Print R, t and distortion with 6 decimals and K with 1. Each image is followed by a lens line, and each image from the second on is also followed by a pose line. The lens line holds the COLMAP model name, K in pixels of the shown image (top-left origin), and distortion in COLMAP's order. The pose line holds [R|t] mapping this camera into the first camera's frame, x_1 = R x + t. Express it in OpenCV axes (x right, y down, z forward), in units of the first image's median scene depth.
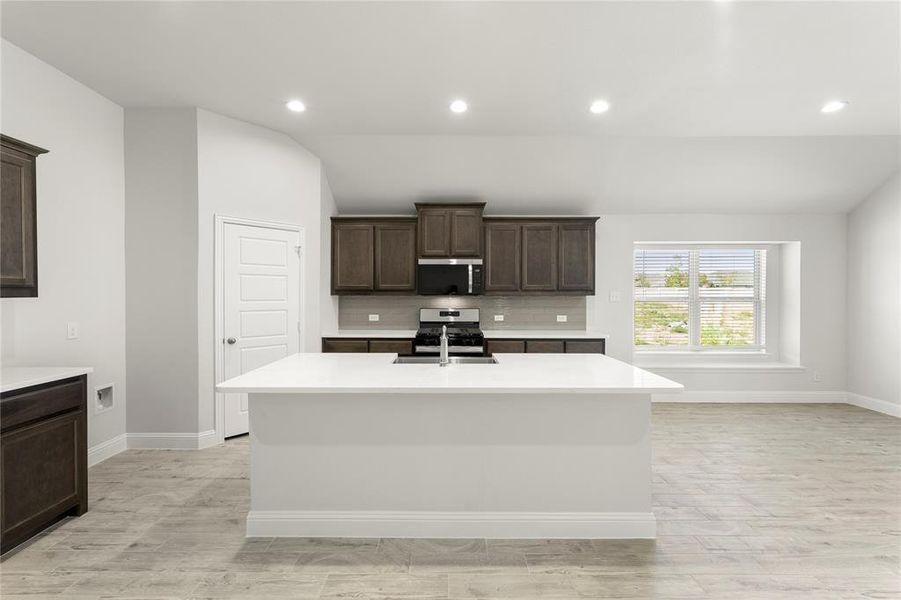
lens RADIAL K [[376.9, 0, 449.1], [0, 376.9, 295.9], [0, 0, 1]] dist [-0.000567, -0.000341]
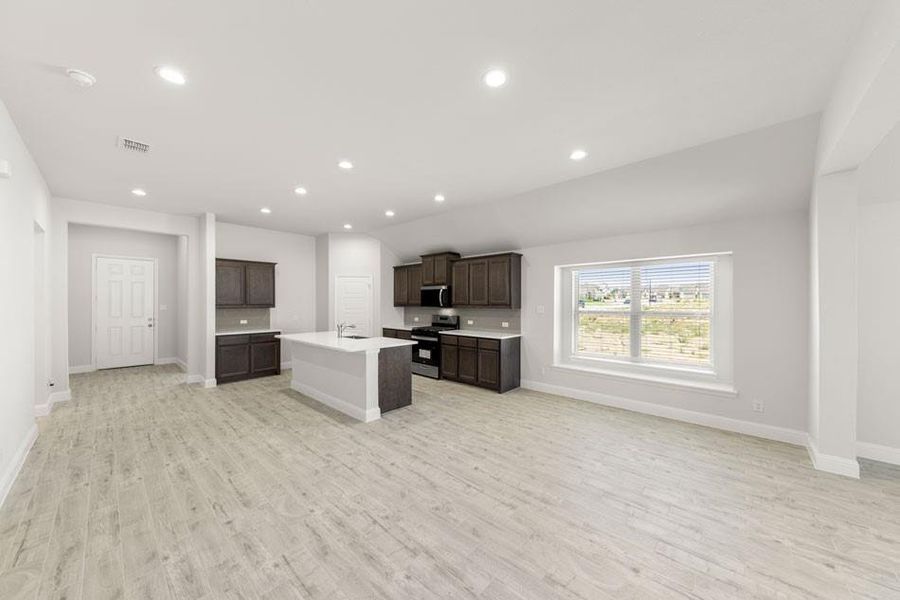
lens RADIAL K [[313.8, 0, 450.0], [0, 313.8, 300.0], [0, 0, 1]] dist [0.000721, 0.000049]
pose [[0.742509, -0.006436, -0.669806, 1.015071], [-0.003705, 0.999899, -0.013715, -0.016384], [0.669826, 0.012665, 0.742410, -0.008881]]
